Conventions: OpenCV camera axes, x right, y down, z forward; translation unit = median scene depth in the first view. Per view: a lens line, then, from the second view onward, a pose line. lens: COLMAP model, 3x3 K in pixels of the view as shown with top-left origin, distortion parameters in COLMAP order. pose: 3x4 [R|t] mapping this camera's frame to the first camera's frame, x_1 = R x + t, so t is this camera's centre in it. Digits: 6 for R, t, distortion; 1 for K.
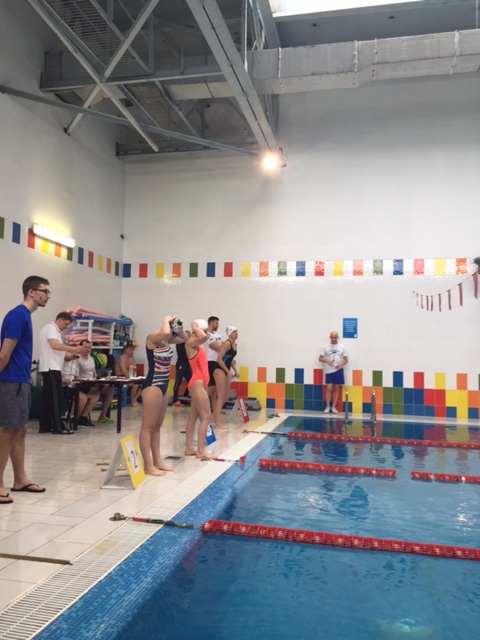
lens RADIAL K [[519.8, 0, 240.0], [0, 519.8, 320.0], [0, 0, 1]] dist [0.264925, -0.000872]
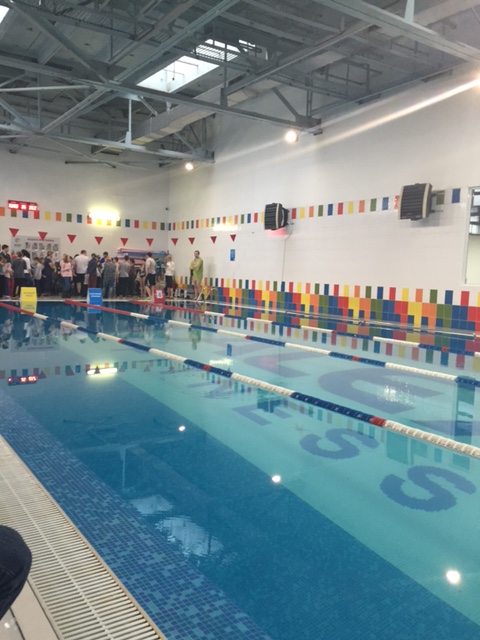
lens RADIAL K [[519.8, 0, 240.0], [0, 519.8, 320.0], [0, 0, 1]] dist [0.264925, -0.000872]
pose [[0.701126, 0.075391, -0.709040, 0.980376], [0.020409, 0.991865, 0.125644, 0.006637], [0.712745, -0.102563, 0.693884, -0.142425]]
